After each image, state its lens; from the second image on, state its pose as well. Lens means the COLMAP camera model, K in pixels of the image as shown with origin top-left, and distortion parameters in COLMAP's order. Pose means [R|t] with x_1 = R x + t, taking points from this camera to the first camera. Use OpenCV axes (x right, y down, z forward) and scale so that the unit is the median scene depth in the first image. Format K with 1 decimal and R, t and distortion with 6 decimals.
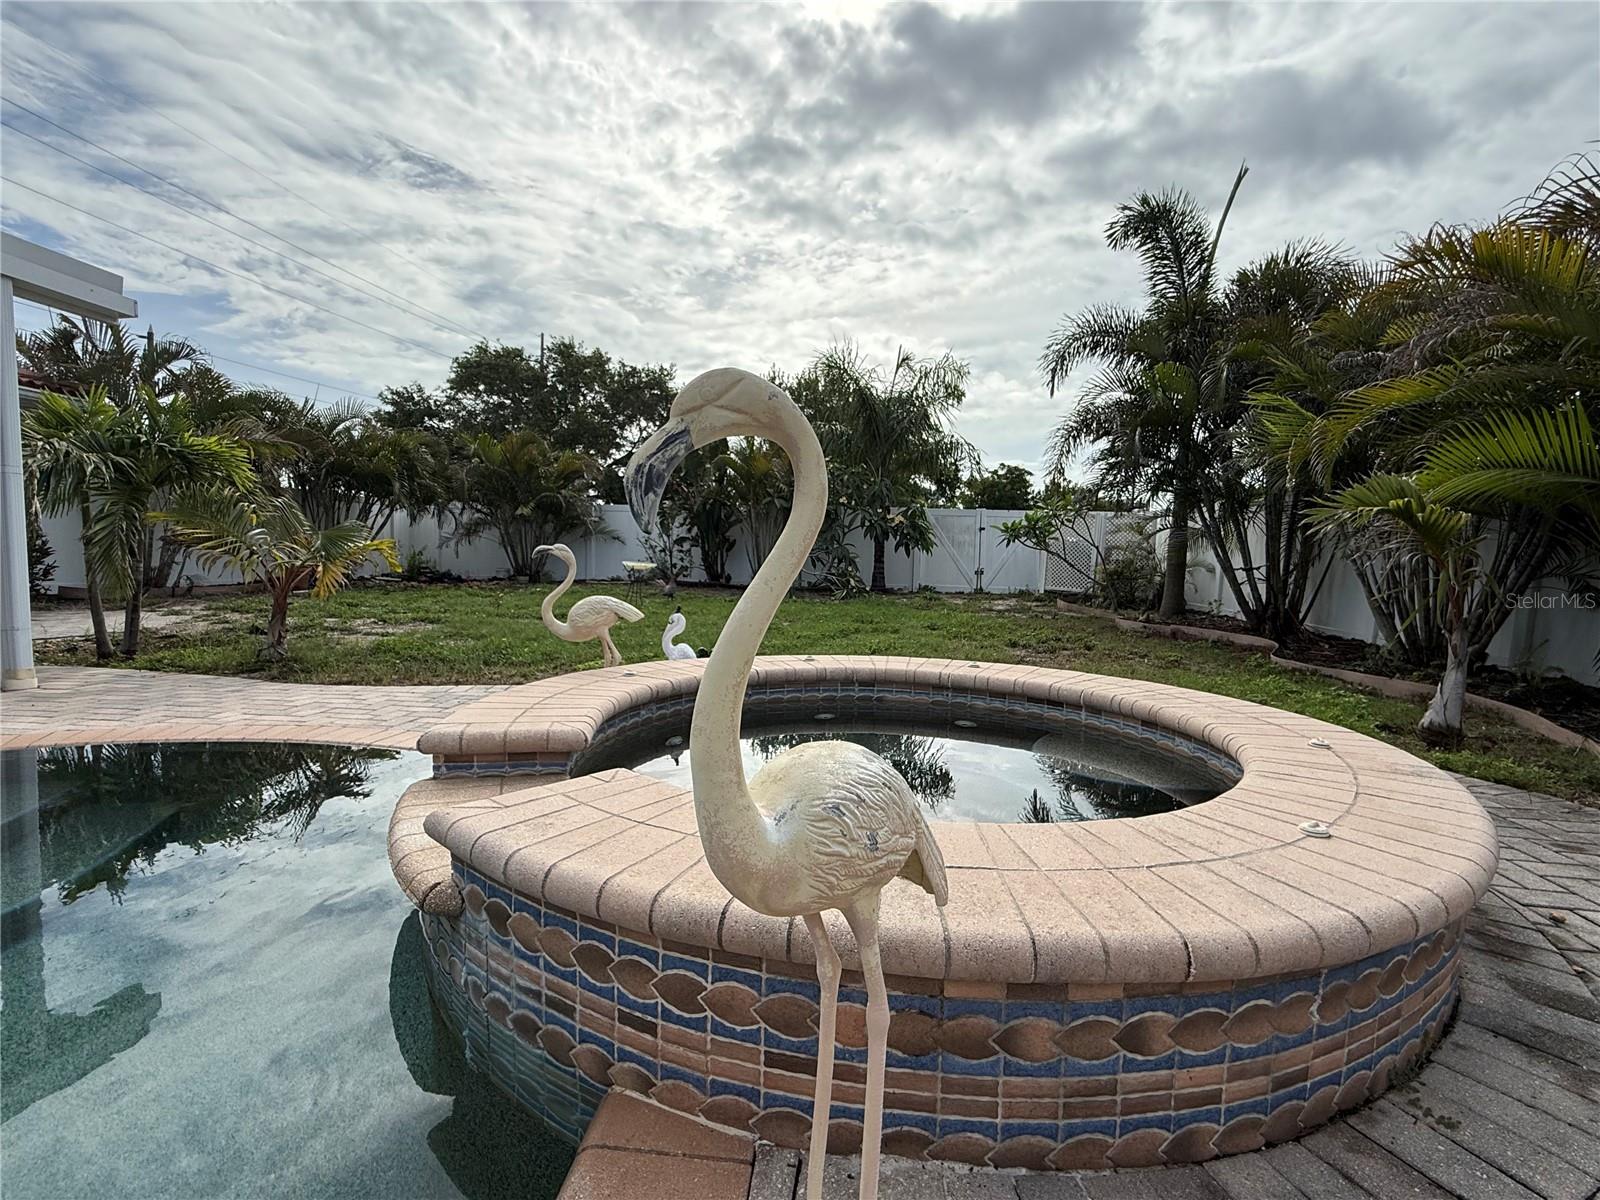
lens RADIAL K [[752.5, 0, 788.5], [0, 752.5, 583.5], [0, 0, 1]] dist [0.000590, 0.000168]
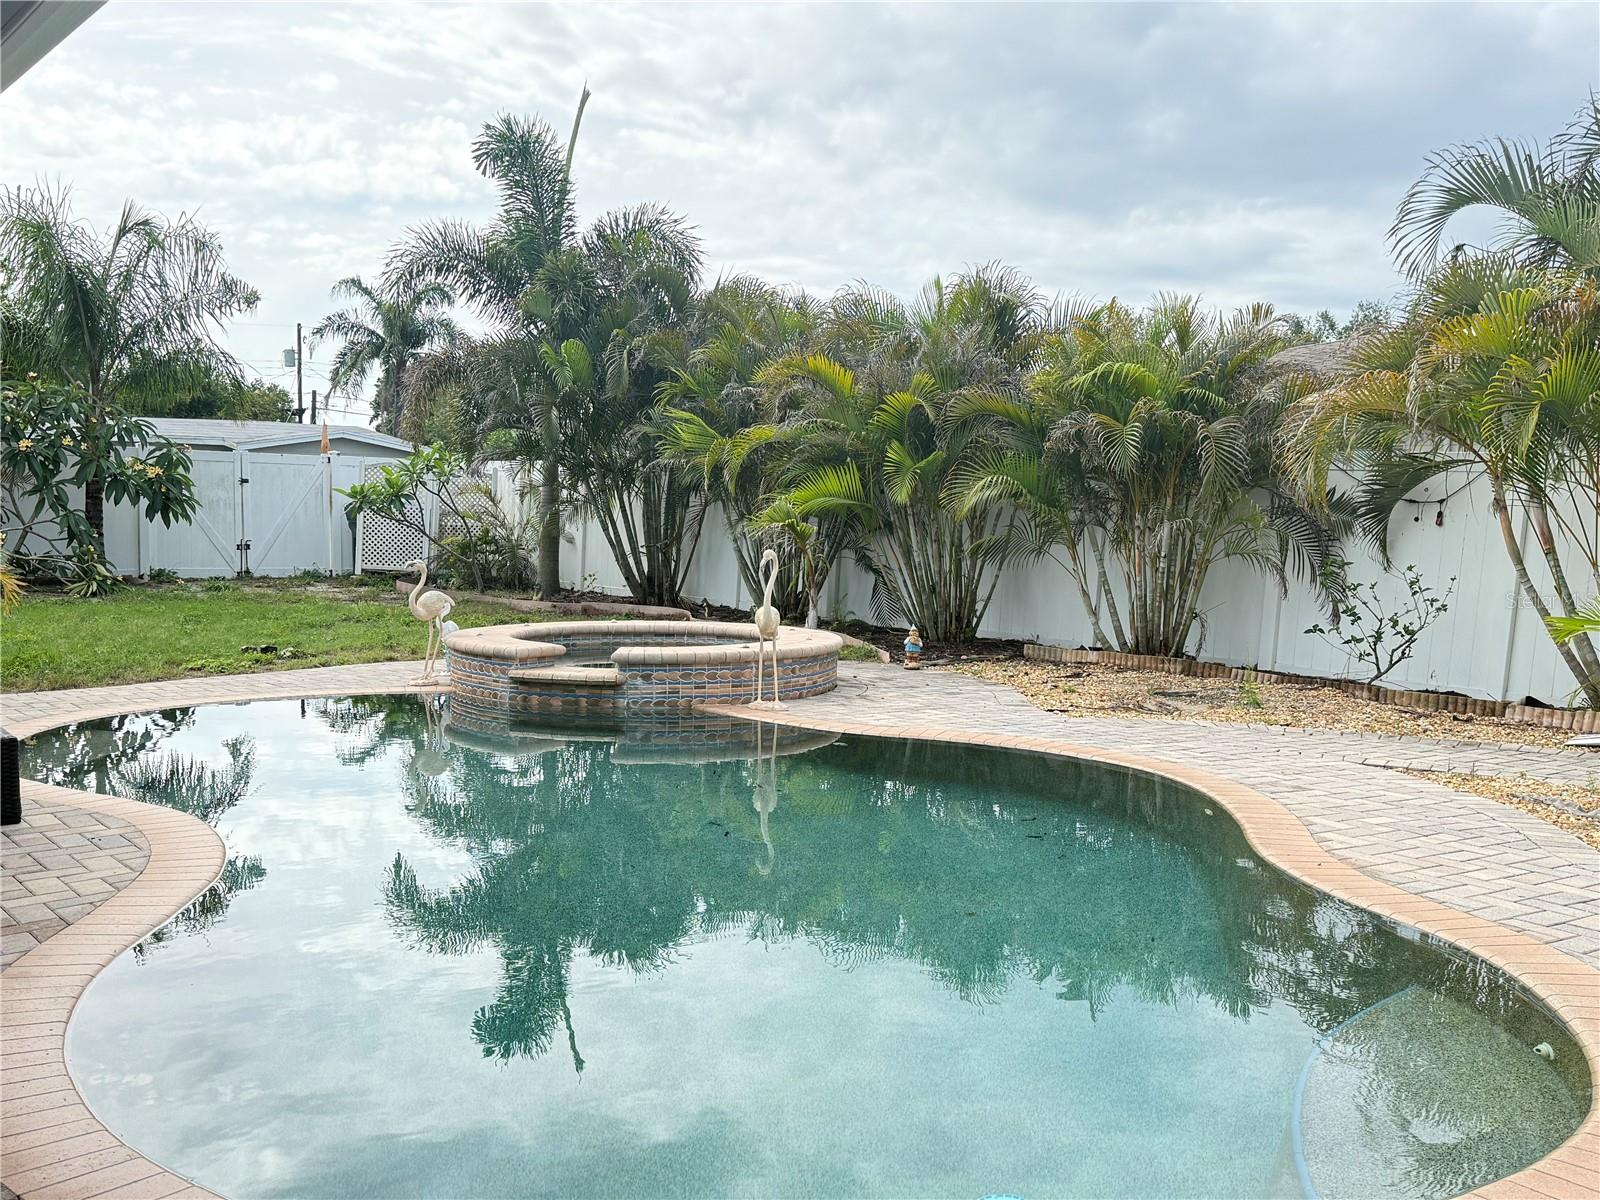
lens RADIAL K [[1587.8, 0, 800.4], [0, 1587.8, 600.5], [0, 0, 1]] dist [0.000535, 0.000000]
pose [[0.719569, -0.051578, 0.692503, -0.595484], [0.027673, 0.998575, 0.045620, -0.028379], [-0.693869, -0.013663, 0.719971, -0.579082]]
